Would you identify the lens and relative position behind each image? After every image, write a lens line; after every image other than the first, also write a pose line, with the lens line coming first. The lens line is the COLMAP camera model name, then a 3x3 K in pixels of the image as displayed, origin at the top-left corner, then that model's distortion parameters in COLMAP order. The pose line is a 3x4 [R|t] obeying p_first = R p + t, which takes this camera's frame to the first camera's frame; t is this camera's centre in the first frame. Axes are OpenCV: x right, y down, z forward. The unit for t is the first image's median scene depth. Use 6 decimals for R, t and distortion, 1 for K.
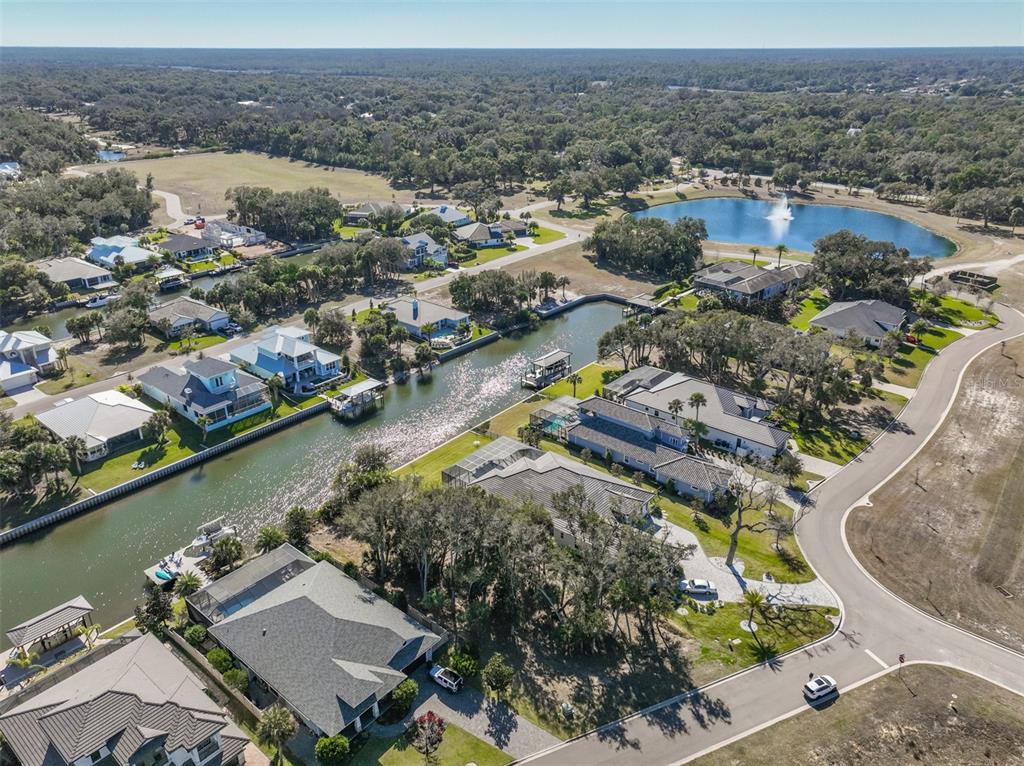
lens RADIAL K [[729.4, 0, 513.5], [0, 729.4, 386.1], [0, 0, 1]] dist [-0.001299, 0.004630]
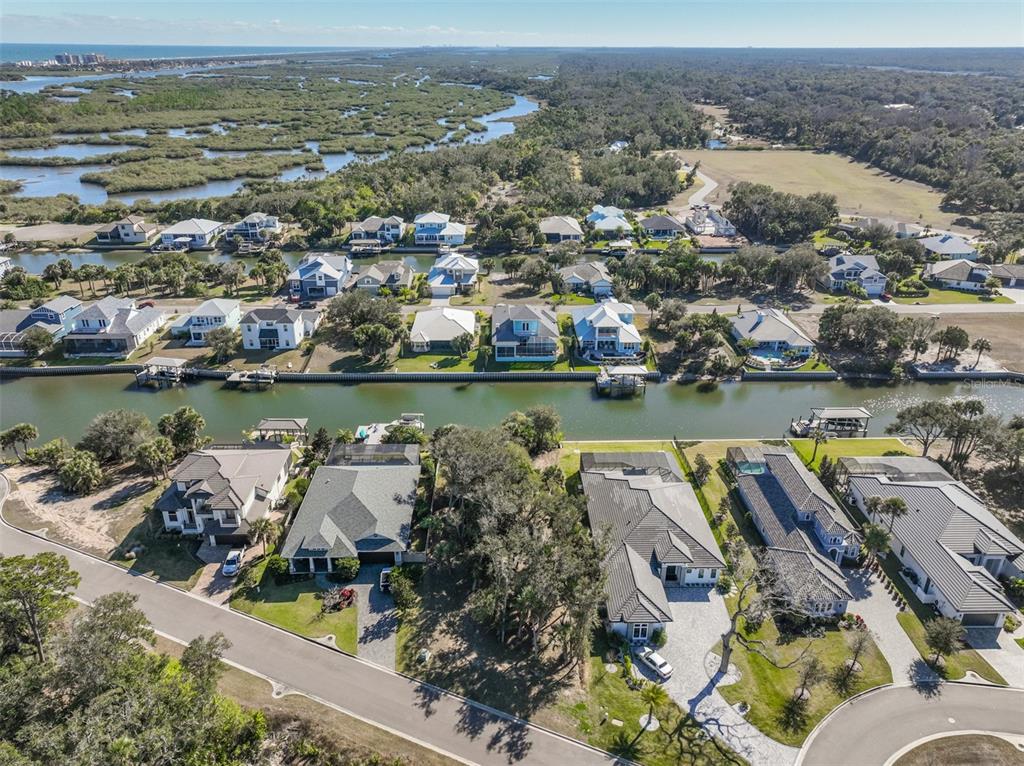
lens RADIAL K [[731.4, 0, 515.1], [0, 731.4, 382.8], [0, 0, 1]] dist [-0.000897, 0.013401]
pose [[0.658350, 0.317097, -0.682660, 0.548585], [-0.320692, 0.938666, 0.126741, -0.084102], [0.680979, 0.135484, 0.719661, 0.178247]]
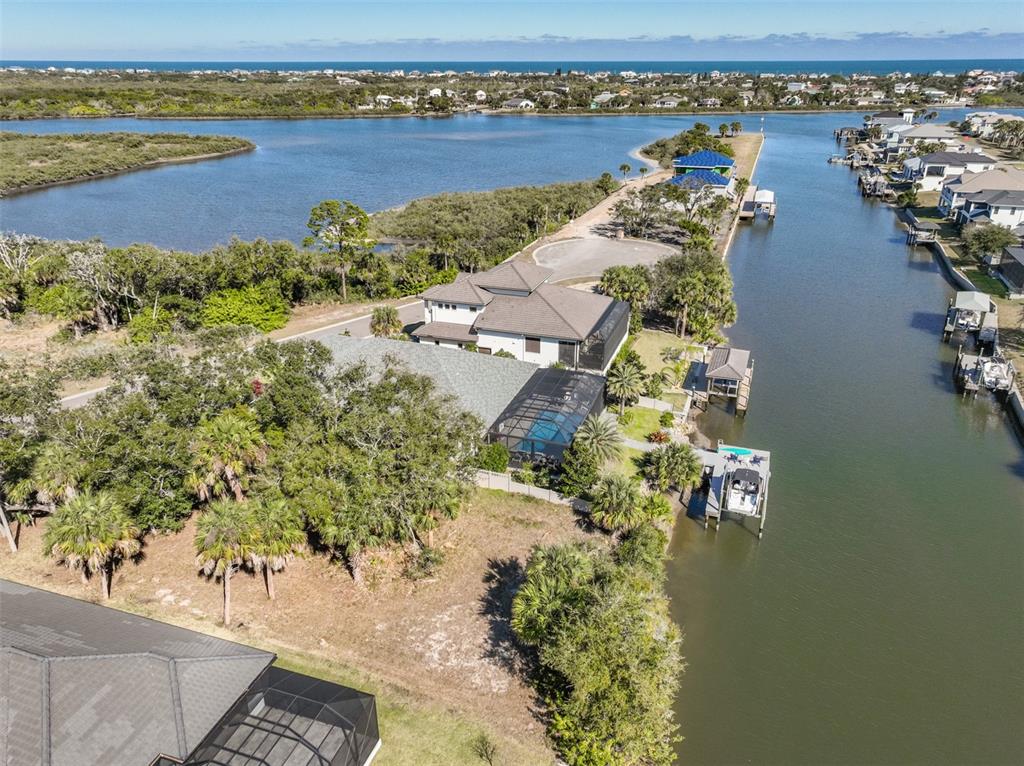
lens RADIAL K [[736.5, 0, 513.7], [0, 736.5, 383.2], [0, 0, 1]] dist [-0.001400, 0.014341]
pose [[-0.932720, 0.145379, -0.329998, -0.074059], [-0.151270, 0.672976, 0.724031, -0.213937], [0.327340, 0.725237, -0.605706, 1.167762]]
